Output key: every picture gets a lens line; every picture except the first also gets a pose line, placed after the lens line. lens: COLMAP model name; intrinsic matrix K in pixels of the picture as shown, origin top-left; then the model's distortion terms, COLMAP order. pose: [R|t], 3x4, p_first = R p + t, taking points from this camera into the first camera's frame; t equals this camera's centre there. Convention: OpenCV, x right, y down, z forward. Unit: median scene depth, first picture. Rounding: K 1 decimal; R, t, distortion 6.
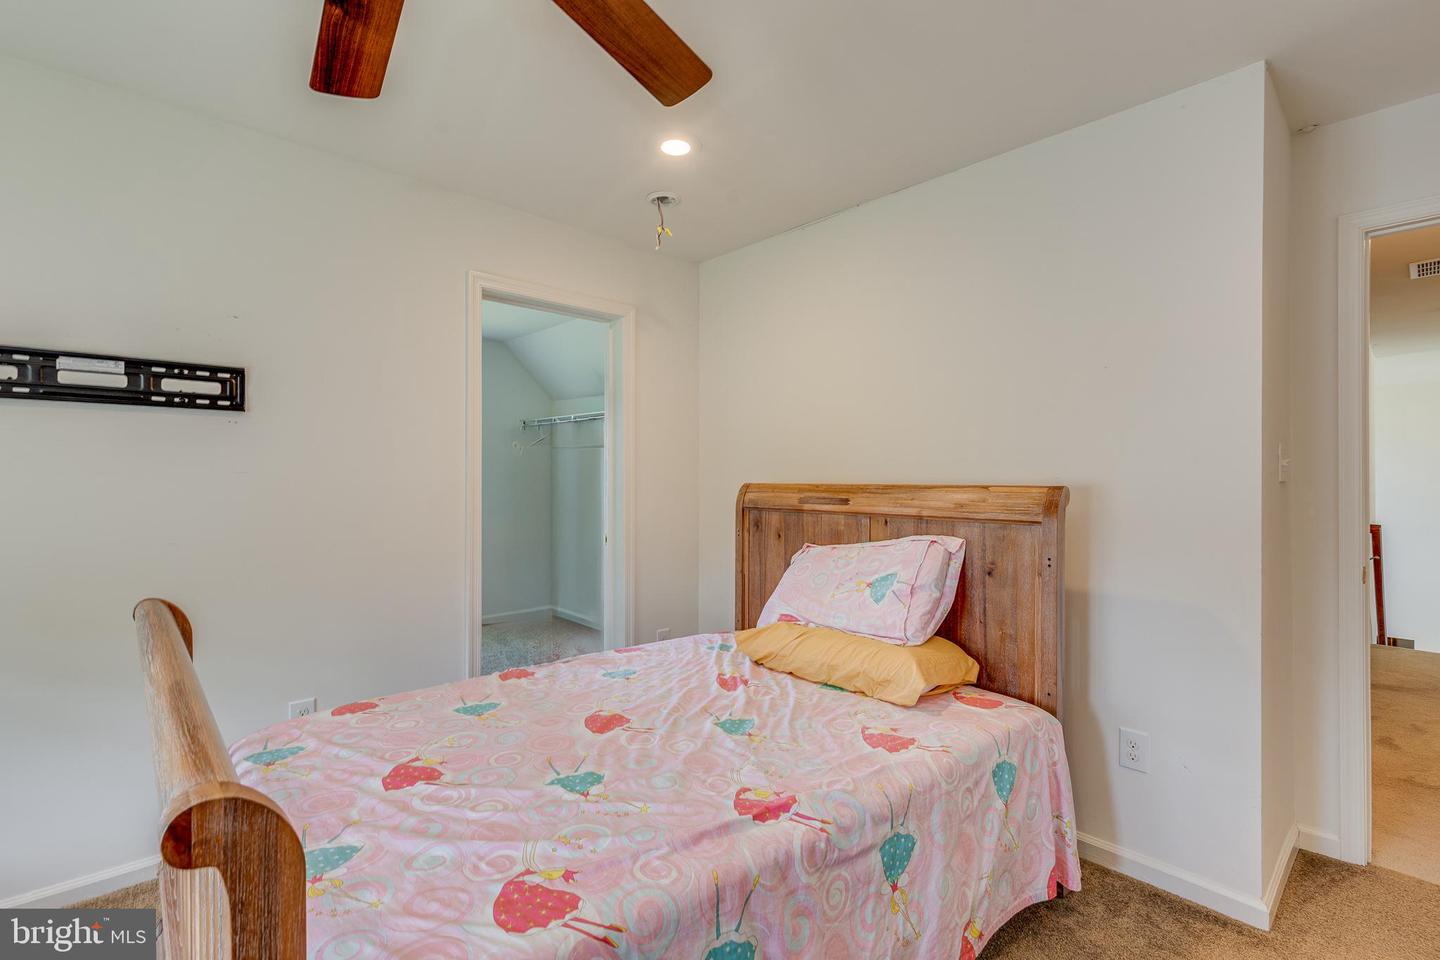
lens RADIAL K [[651.4, 0, 723.3], [0, 651.4, 481.4], [0, 0, 1]] dist [0.008456, -0.001660]
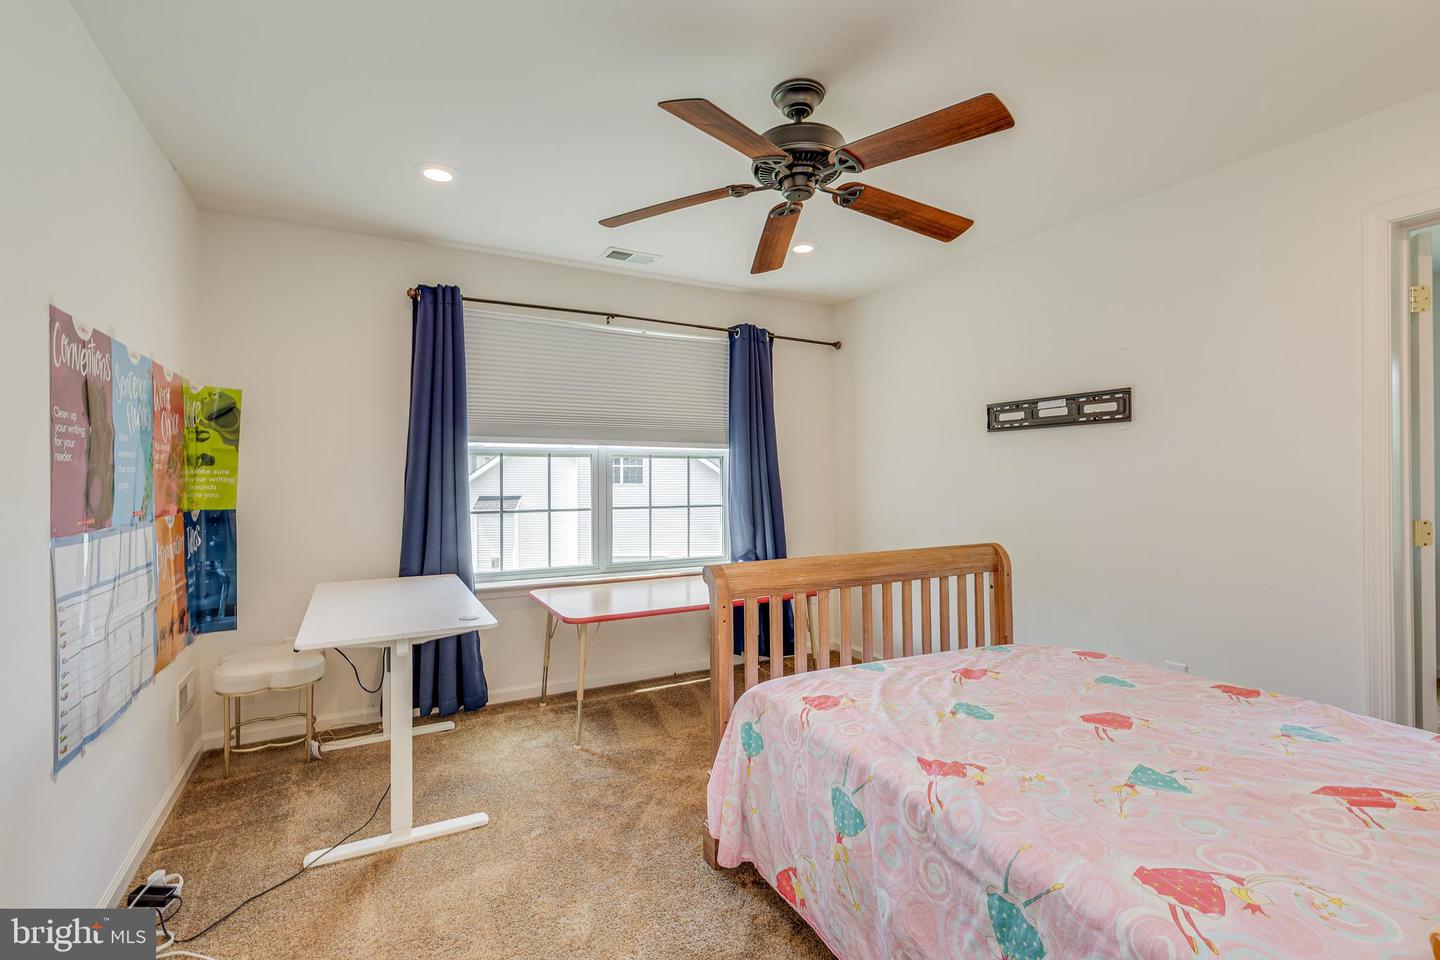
lens RADIAL K [[651.4, 0, 722.3], [0, 651.4, 475.2], [0, 0, 1]] dist [0.008456, -0.001660]
pose [[-0.239099, -0.000139, -0.970995, 0.799281], [0.002623, 0.999996, -0.000789, -0.000631], [0.970992, -0.002735, -0.239098, 0.585482]]
